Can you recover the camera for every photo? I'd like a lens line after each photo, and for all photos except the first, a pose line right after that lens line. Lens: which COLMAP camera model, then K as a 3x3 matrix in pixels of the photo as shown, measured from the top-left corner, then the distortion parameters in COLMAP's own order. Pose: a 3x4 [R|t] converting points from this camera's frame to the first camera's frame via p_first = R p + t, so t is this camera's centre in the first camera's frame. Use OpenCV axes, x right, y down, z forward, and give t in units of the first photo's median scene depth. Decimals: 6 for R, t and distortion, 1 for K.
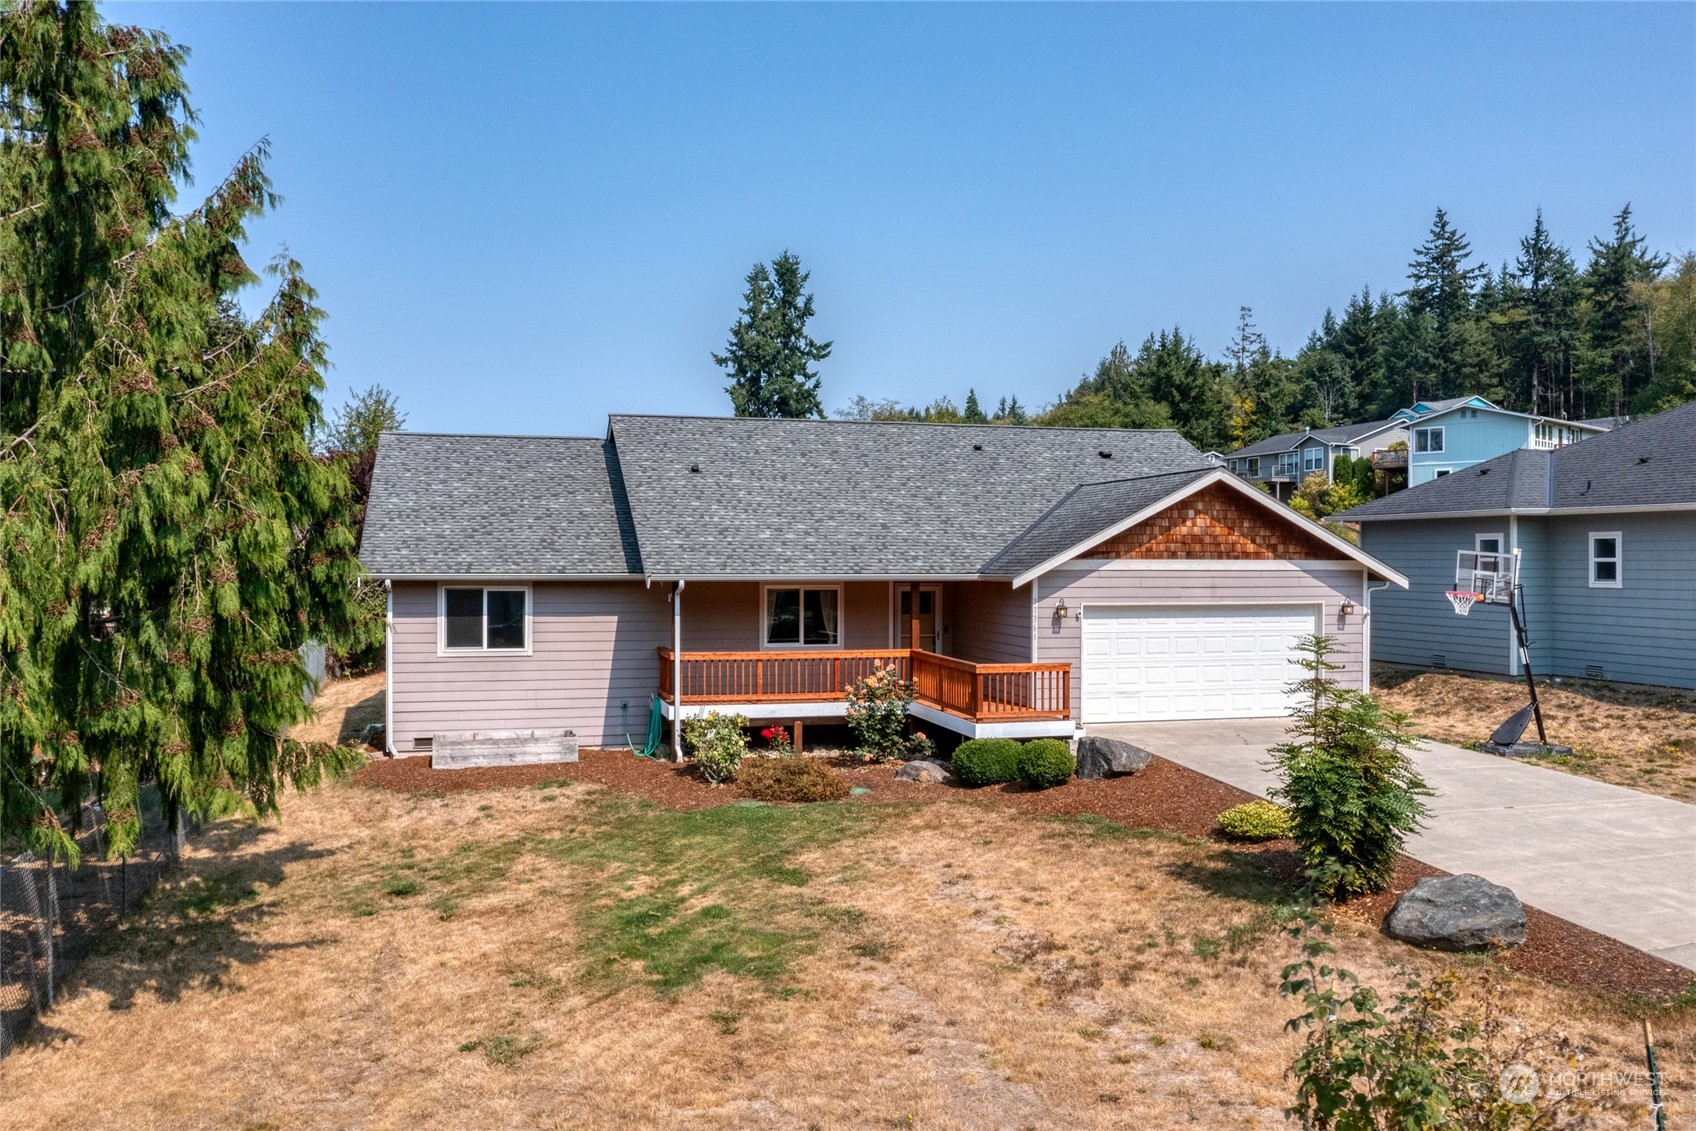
lens RADIAL K [[1346.5, 0, 848.0], [0, 1346.5, 565.5], [0, 0, 1]] dist [-0.030109, 0.012397]
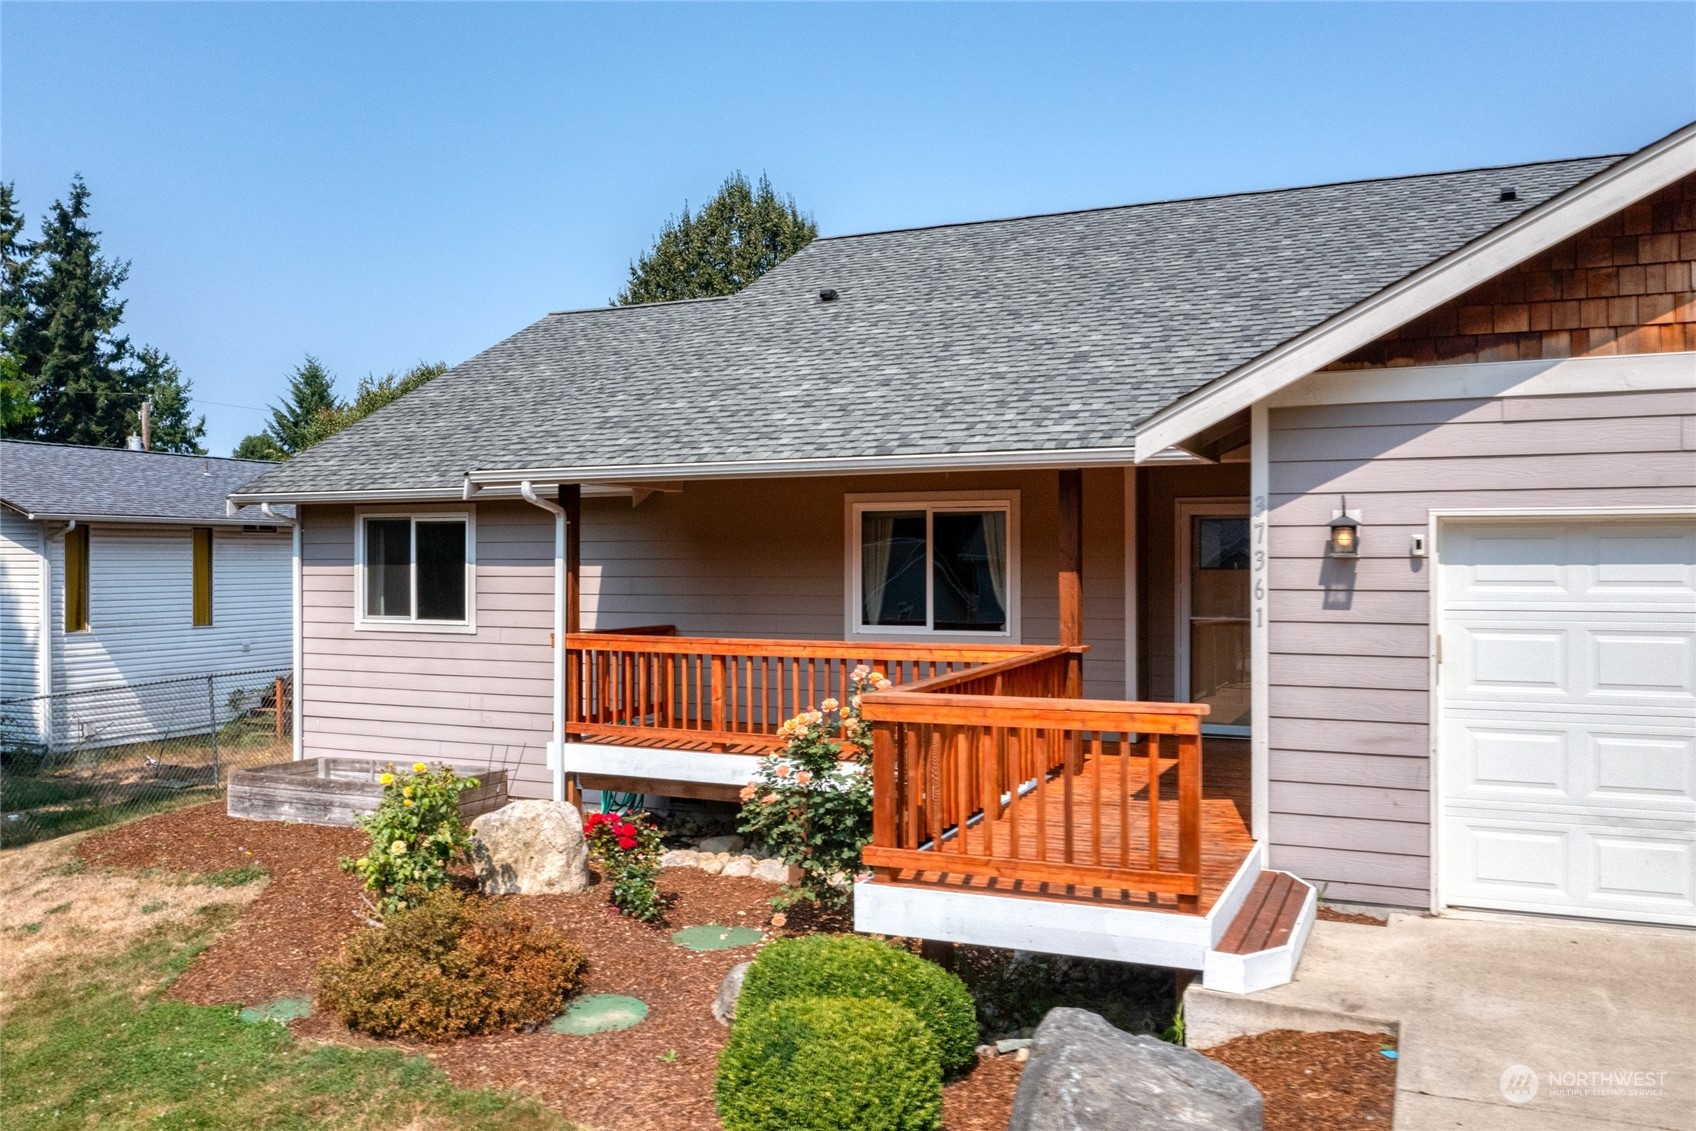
lens RADIAL K [[1358.5, 0, 848.0], [0, 1358.5, 565.5], [0, 0, 1]] dist [0.005348, 0.003978]
pose [[0.781443, -0.001019, -0.623976, 0.252554], [0.000725, 0.999999, -0.000725, 0.039057], [0.623977, 0.000115, 0.781443, 0.657157]]
